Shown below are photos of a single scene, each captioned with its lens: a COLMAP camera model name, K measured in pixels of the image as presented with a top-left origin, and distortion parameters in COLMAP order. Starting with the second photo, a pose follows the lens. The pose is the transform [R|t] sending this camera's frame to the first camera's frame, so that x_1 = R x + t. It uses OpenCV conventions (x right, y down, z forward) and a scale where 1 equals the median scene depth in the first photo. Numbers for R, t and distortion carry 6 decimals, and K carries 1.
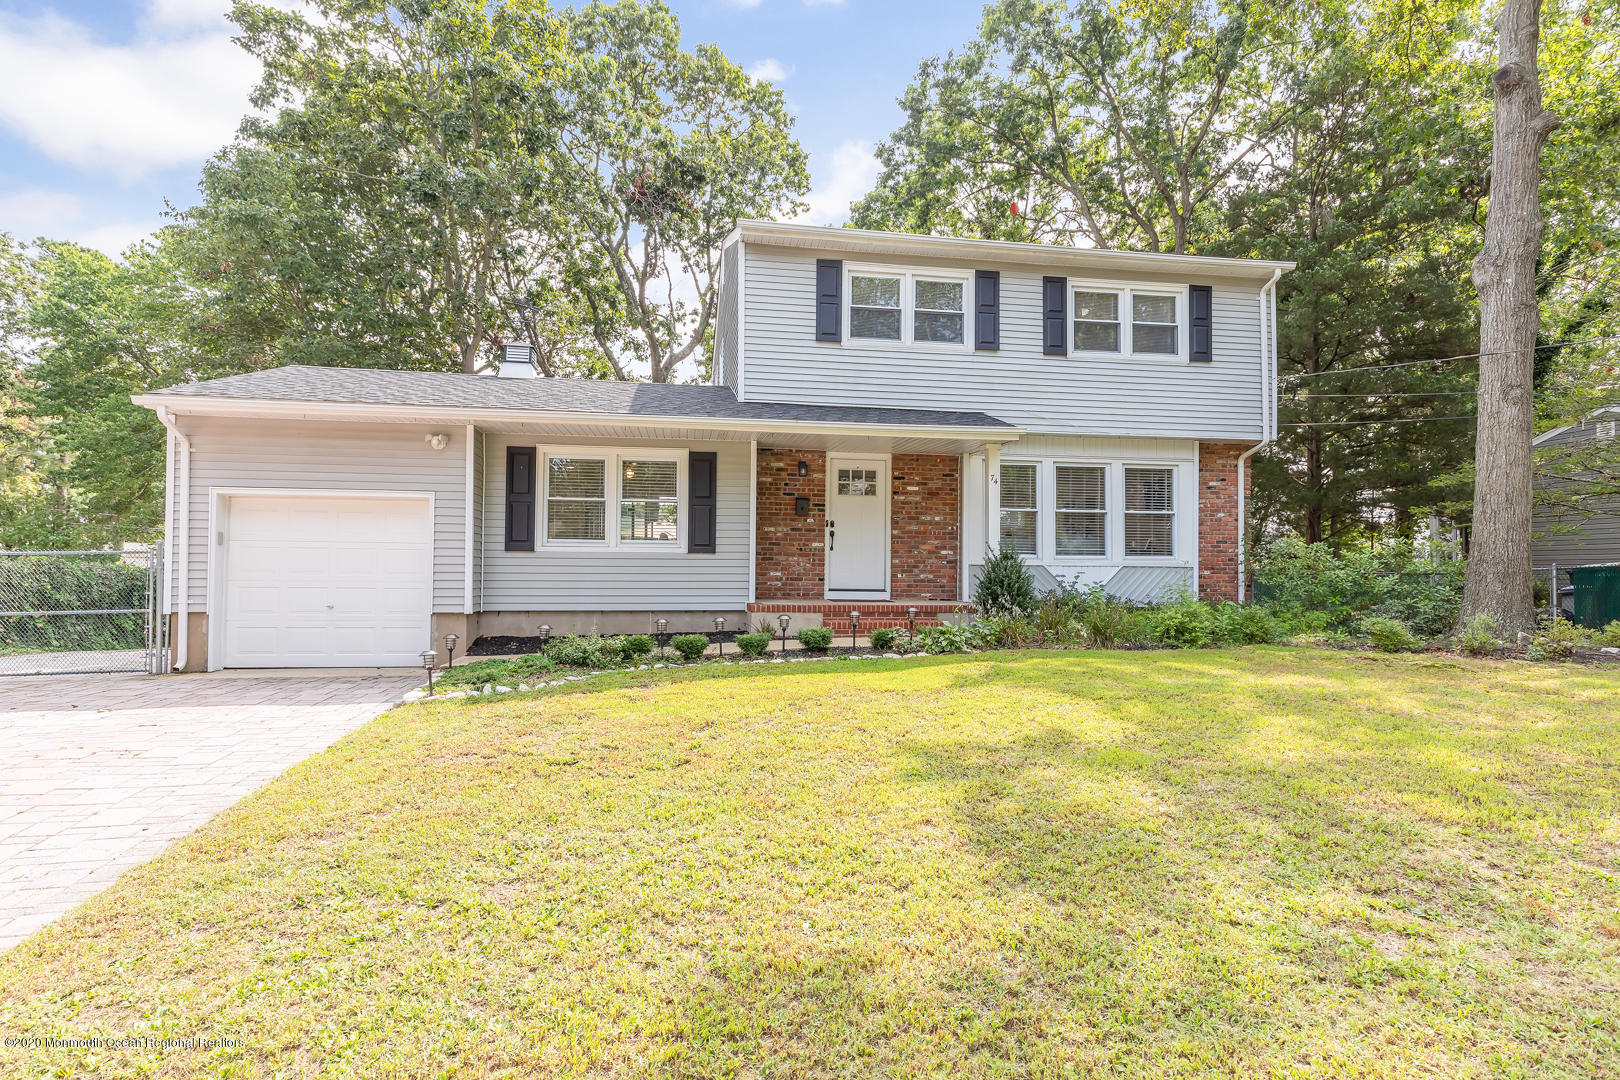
lens RADIAL K [[848.2, 0, 851.5], [0, 848.2, 561.6], [0, 0, 1]] dist [-0.009710, 0.003792]
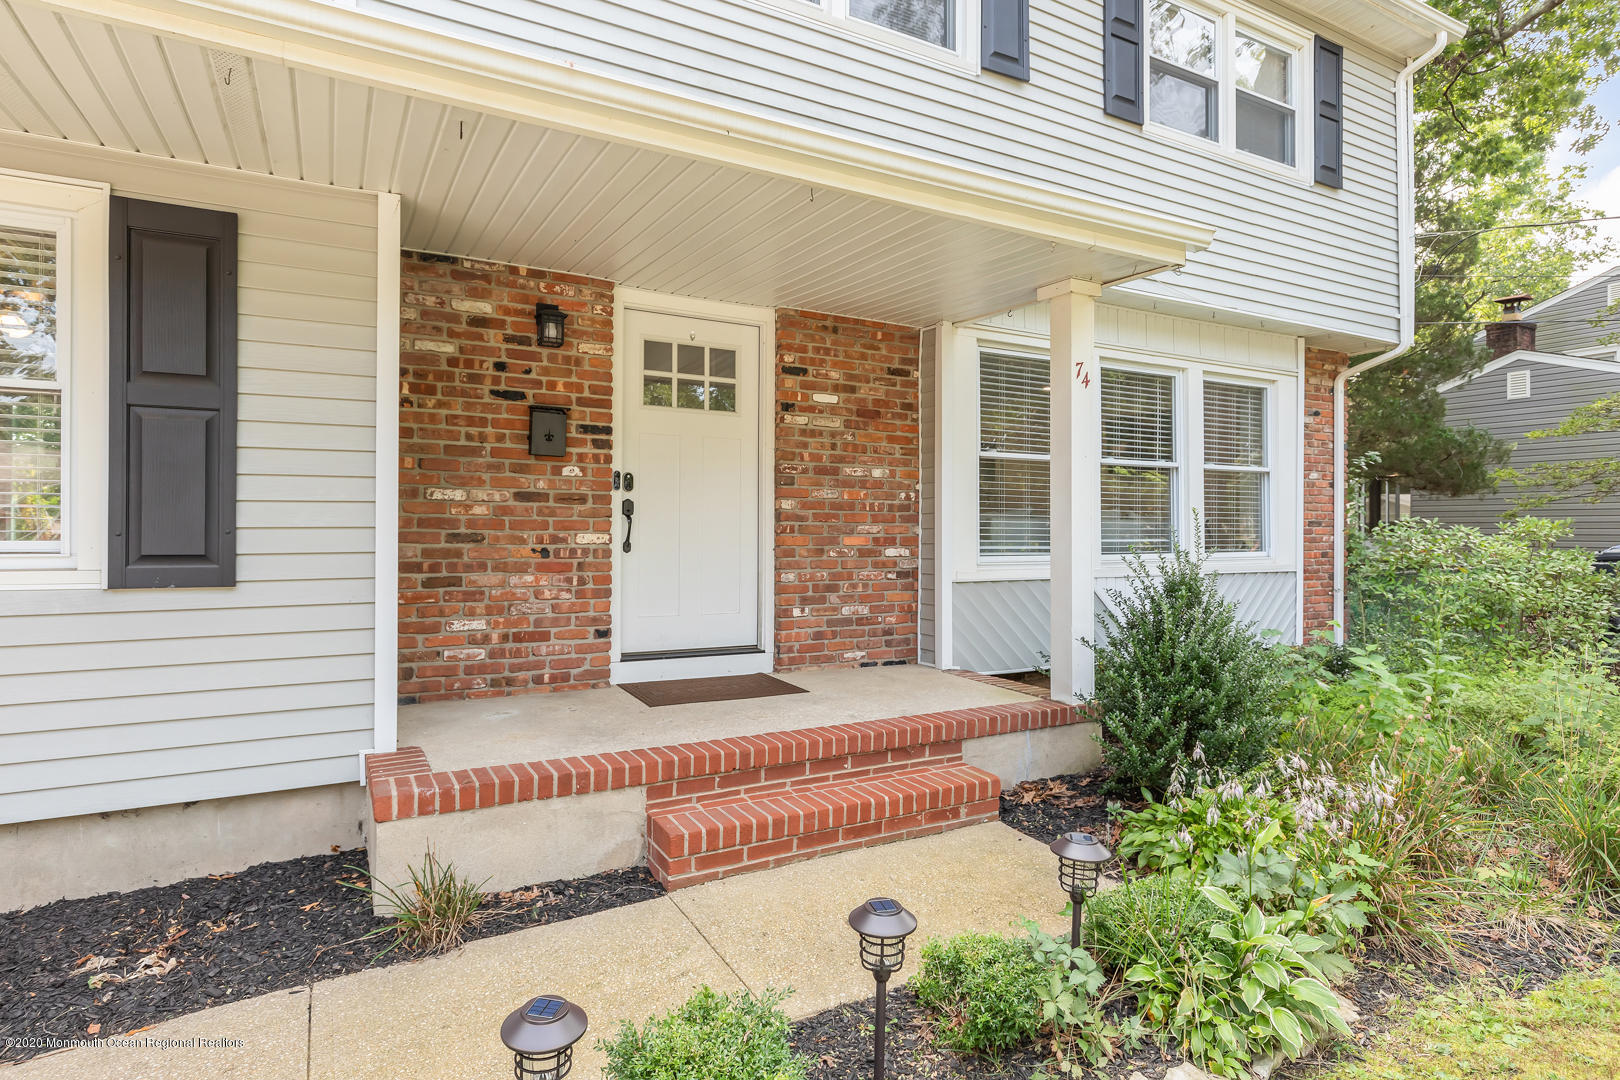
lens RADIAL K [[857.2, 0, 821.1], [0, 857.2, 531.1], [0, 0, 1]] dist [-0.005158, -0.000877]
pose [[0.950103, -0.001650, 0.311931, -0.059758], [-0.004808, 0.999790, 0.019933, -0.030298], [-0.311899, -0.020439, 0.949896, 0.606568]]
